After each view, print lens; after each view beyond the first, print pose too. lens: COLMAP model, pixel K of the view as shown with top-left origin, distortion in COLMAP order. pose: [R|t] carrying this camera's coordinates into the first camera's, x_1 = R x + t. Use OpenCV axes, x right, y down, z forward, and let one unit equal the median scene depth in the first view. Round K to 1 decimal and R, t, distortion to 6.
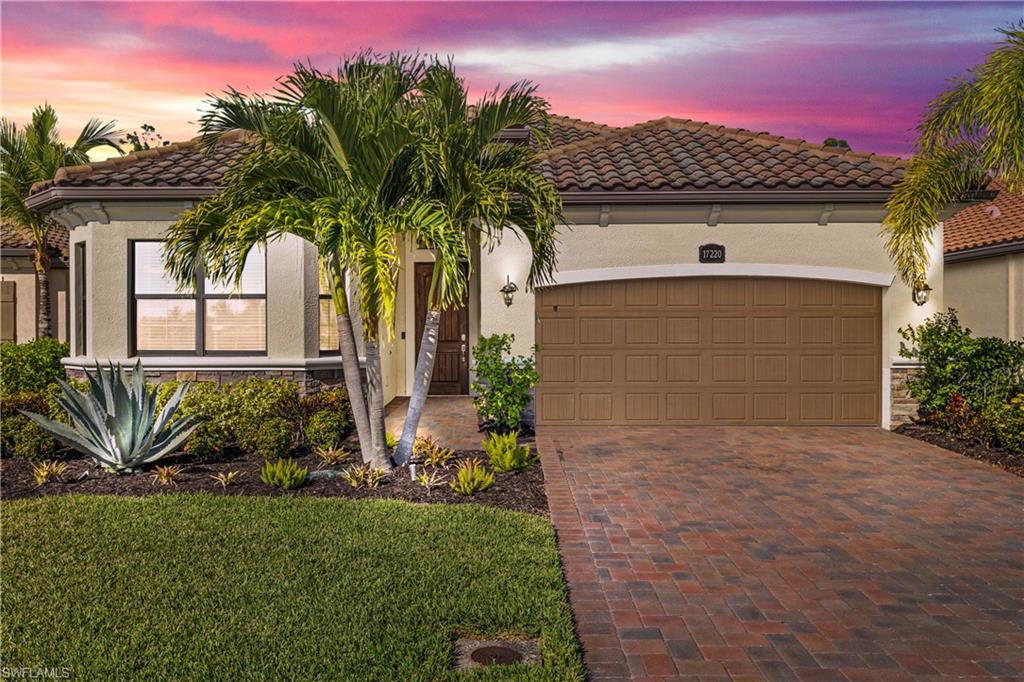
lens RADIAL K [[741.2, 0, 511.7], [0, 741.2, 317.6], [0, 0, 1]] dist [0.001815, -0.011231]
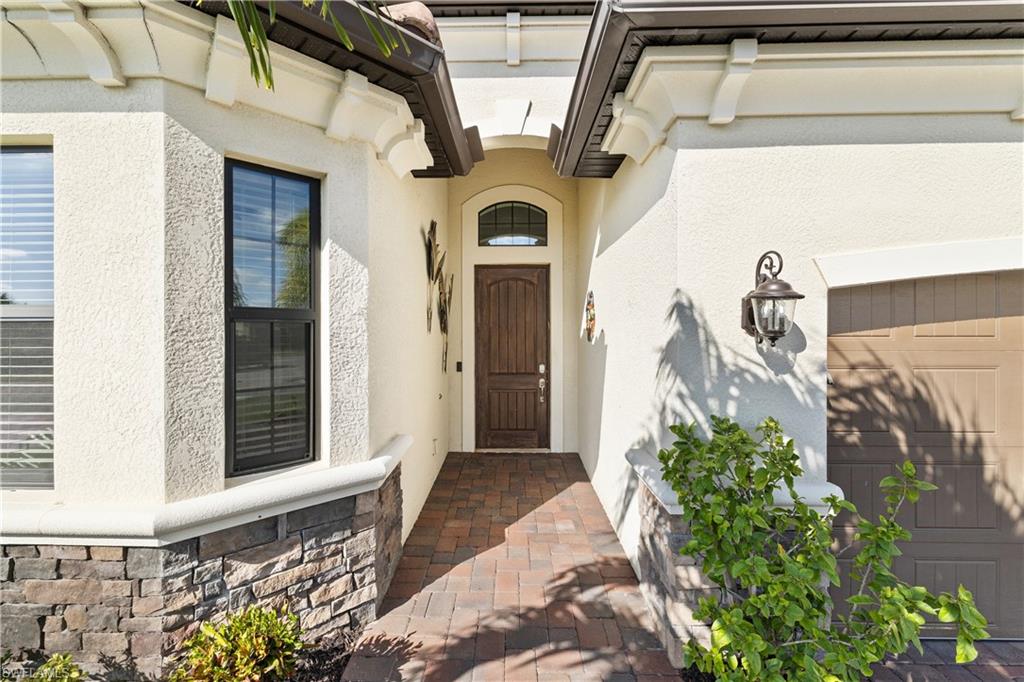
lens RADIAL K [[741.2, 0, 511.7], [0, 741.2, 317.6], [0, 0, 1]] dist [0.001815, -0.011231]
pose [[0.997400, 0.000938, -0.072054, -0.042635], [-0.002446, 0.999780, -0.020841, -0.008066], [0.072018, 0.020963, 0.997183, 0.278577]]
